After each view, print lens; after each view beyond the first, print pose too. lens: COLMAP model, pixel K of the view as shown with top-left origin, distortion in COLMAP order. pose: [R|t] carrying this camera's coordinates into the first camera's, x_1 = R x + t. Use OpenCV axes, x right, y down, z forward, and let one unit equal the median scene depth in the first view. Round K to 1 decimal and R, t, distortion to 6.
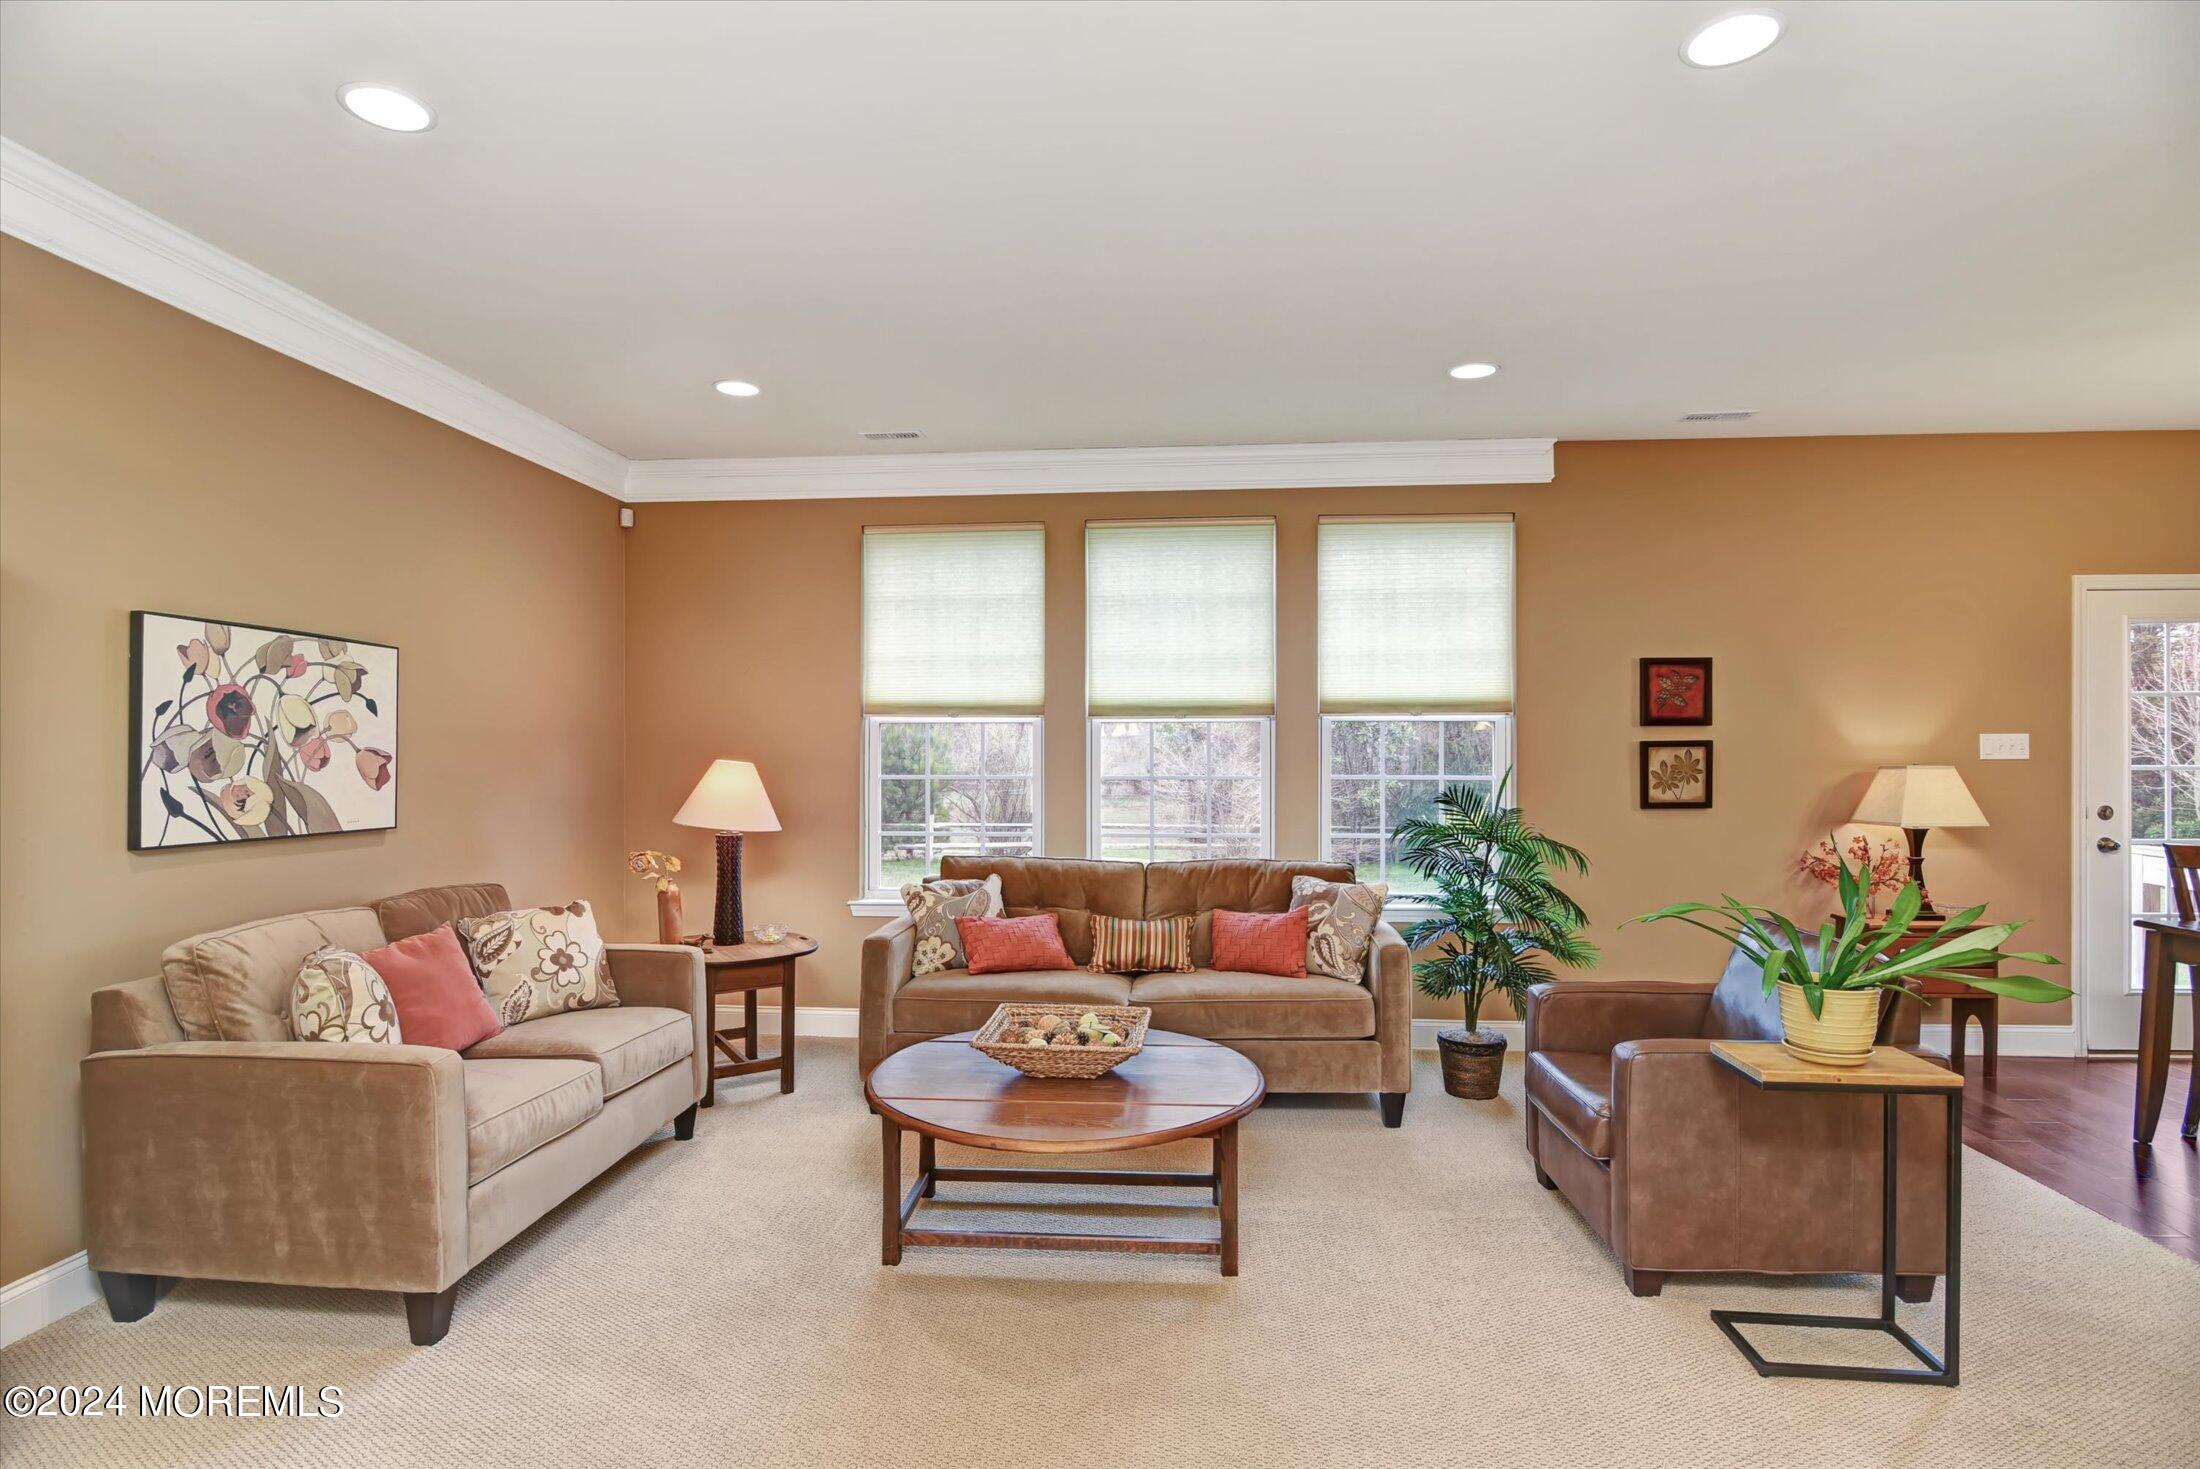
lens RADIAL K [[1083.2, 0, 1102.8], [0, 1083.2, 739.8], [0, 0, 1]] dist [-0.020471, 0.000725]
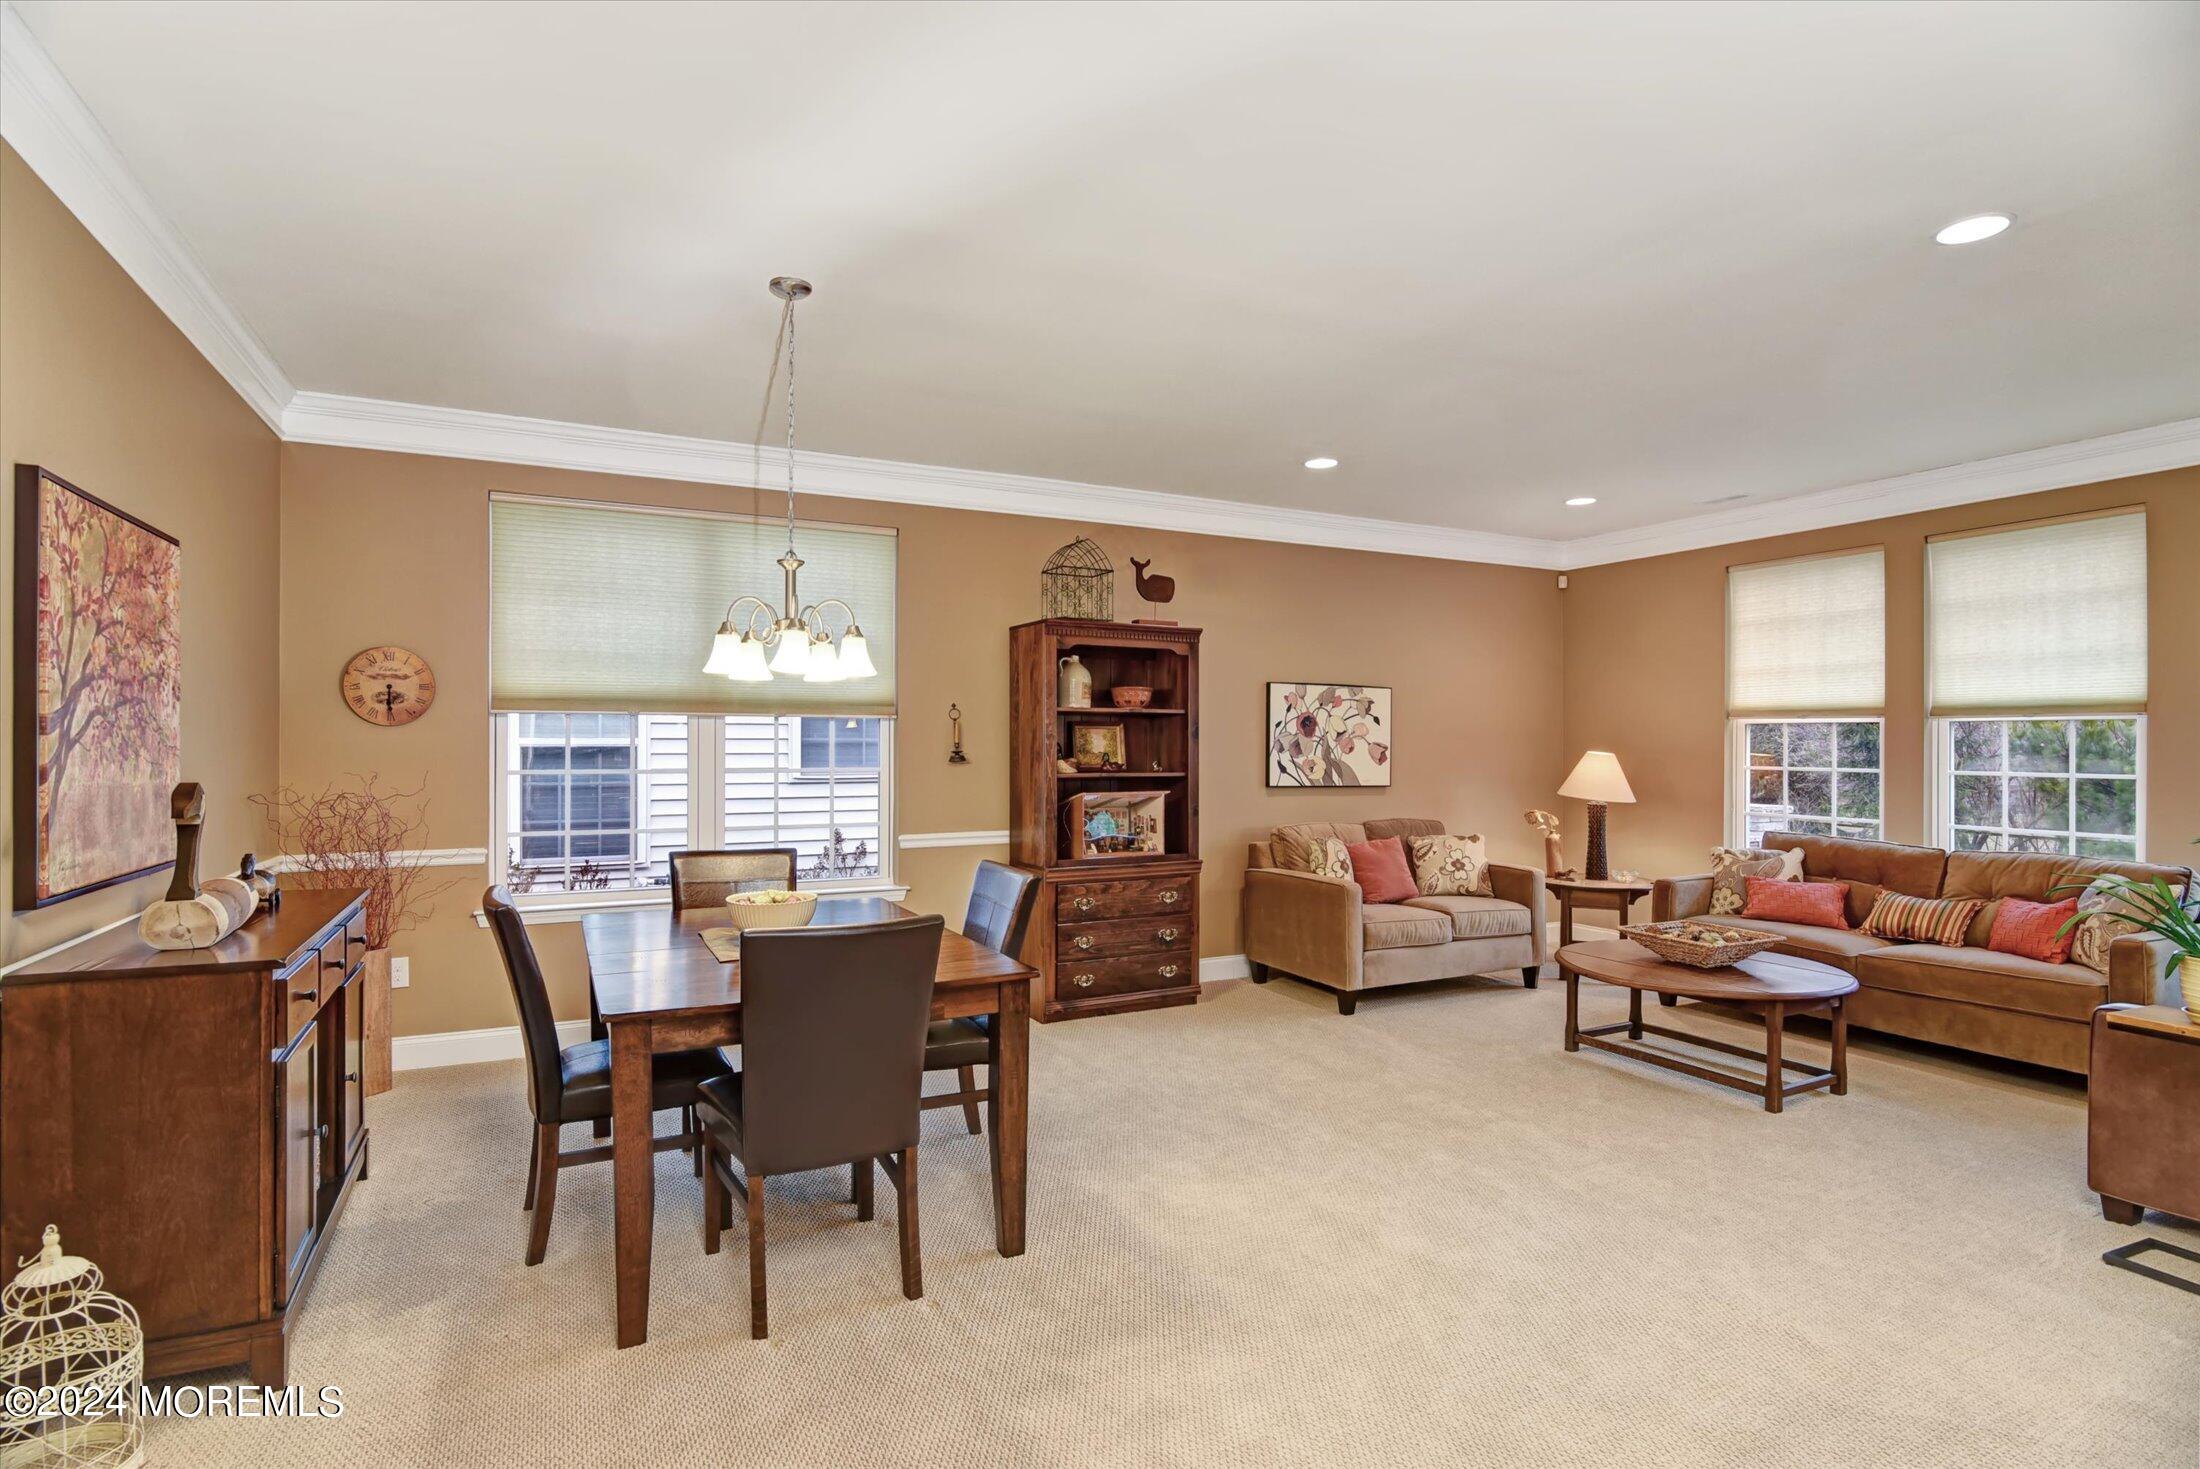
lens RADIAL K [[1083.2, 0, 1084.0], [0, 1083.2, 736.3], [0, 0, 1]] dist [-0.020471, 0.000725]
pose [[0.506015, -0.000565, -0.862525, 0.576977], [0.002964, 0.999995, 0.001084, -0.005617], [0.862520, -0.003105, 0.506014, -0.332130]]
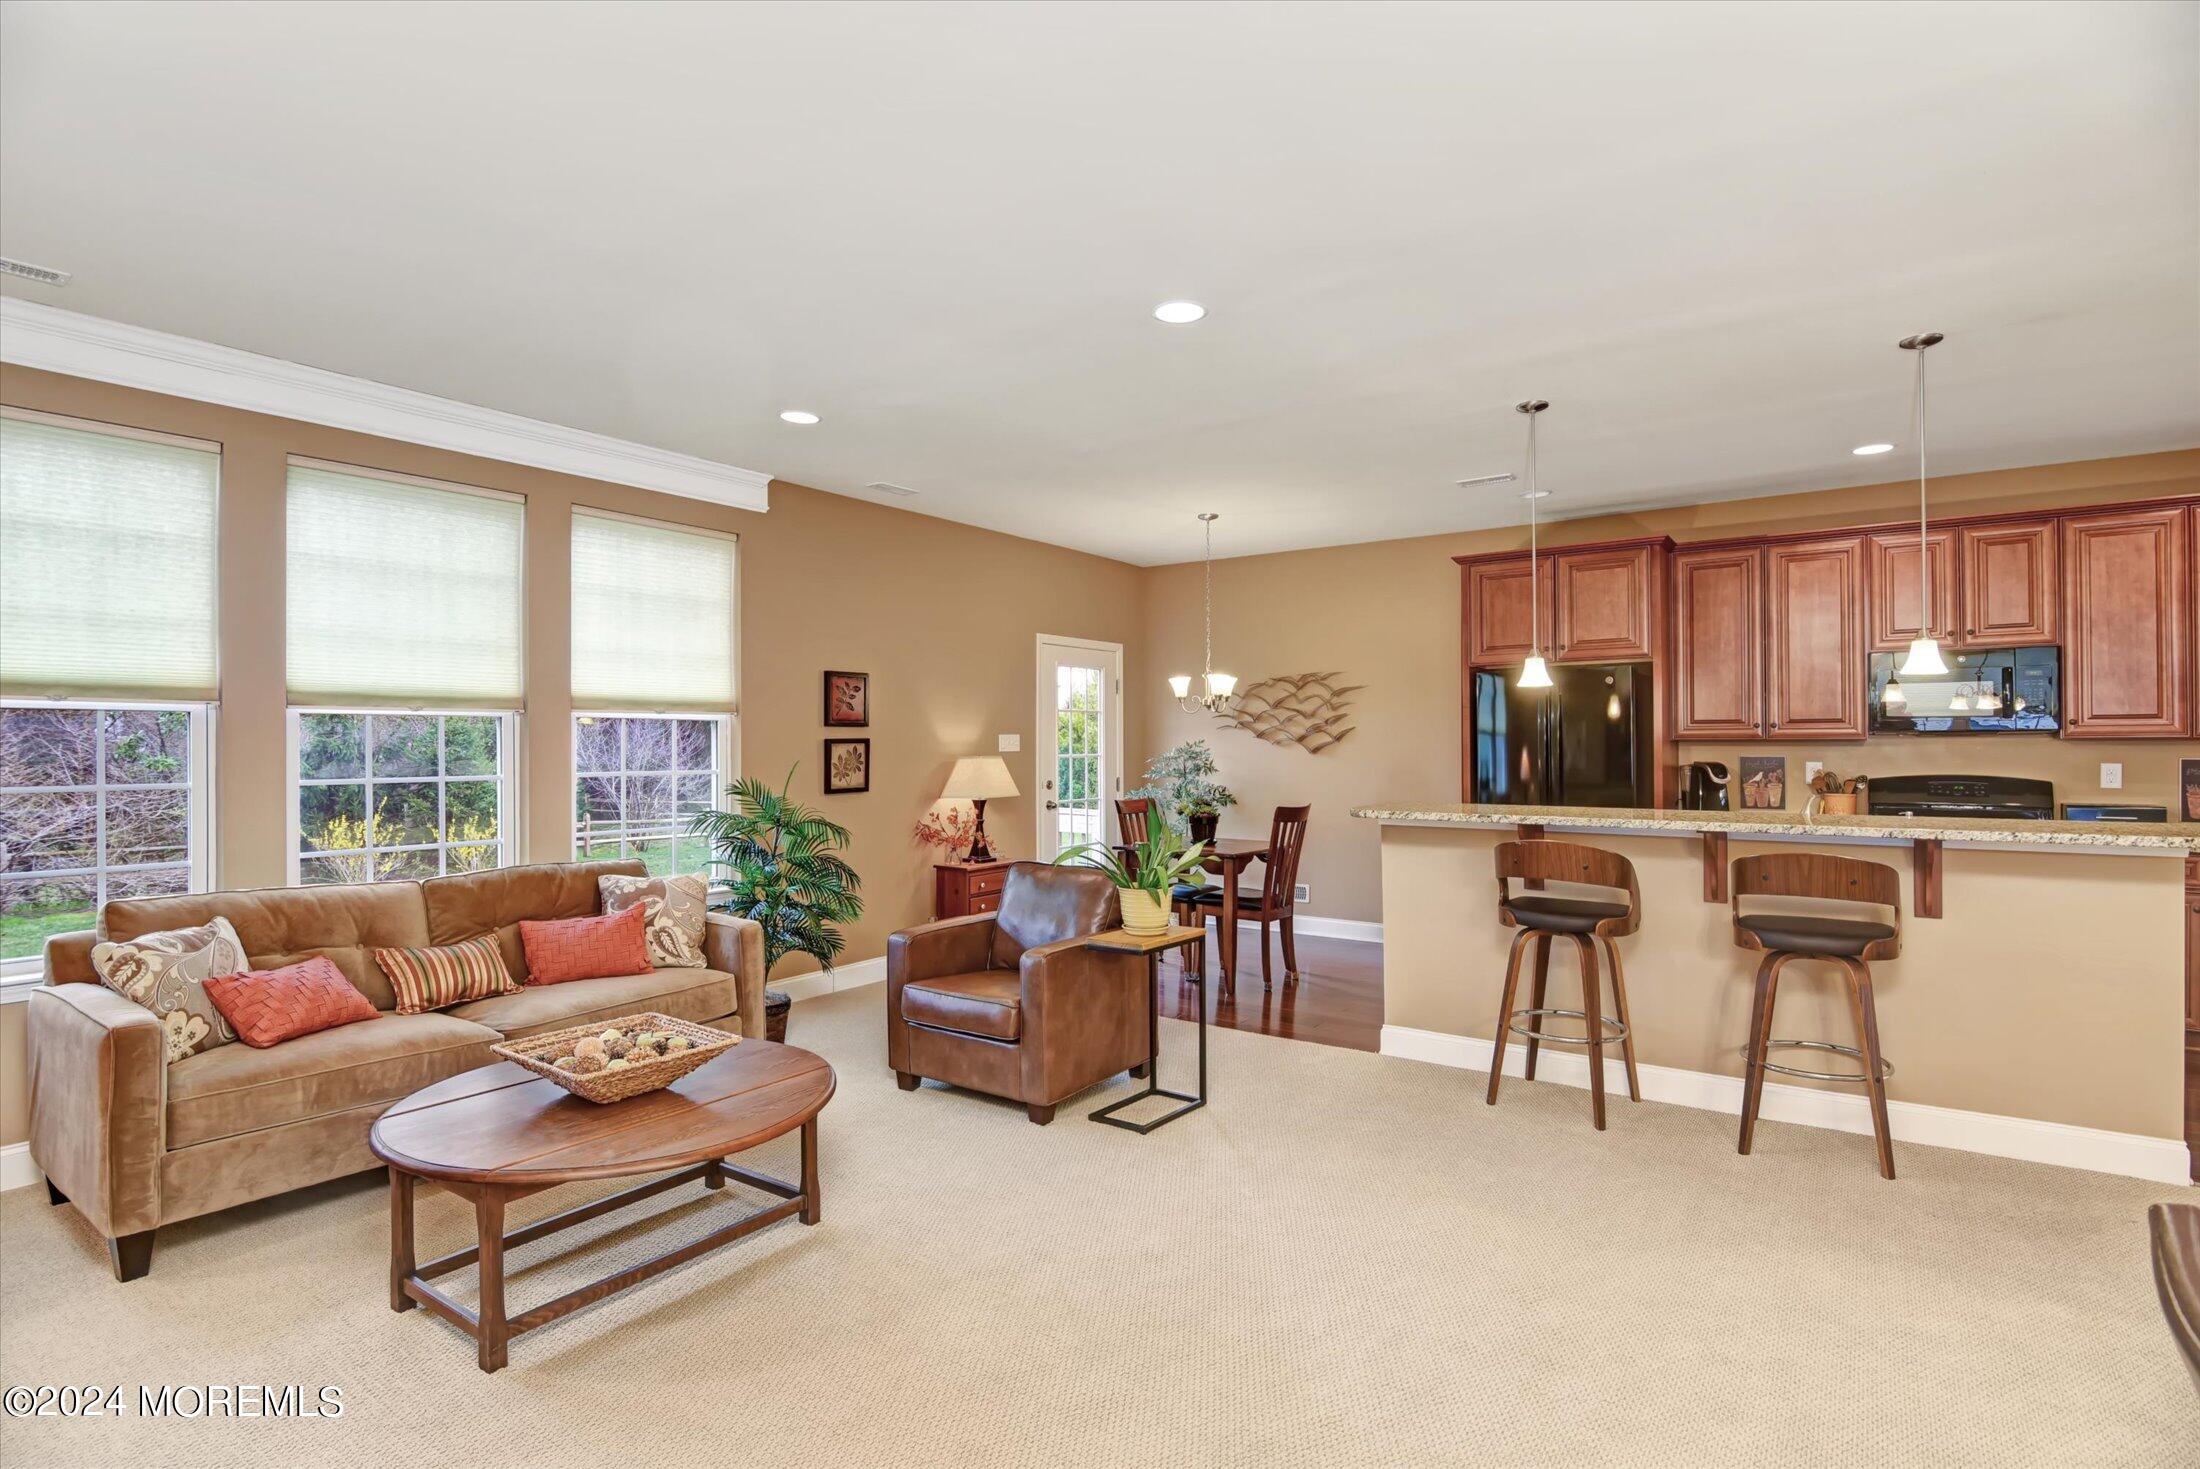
lens RADIAL K [[1083.2, 0, 1091.4], [0, 1083.2, 733.5], [0, 0, 1]] dist [-0.020471, 0.000725]
pose [[0.516813, 0.006710, 0.856072, -0.447043], [-0.004985, 0.999976, -0.004828, -0.000506], [-0.856084, -0.001773, 0.516834, 0.122131]]
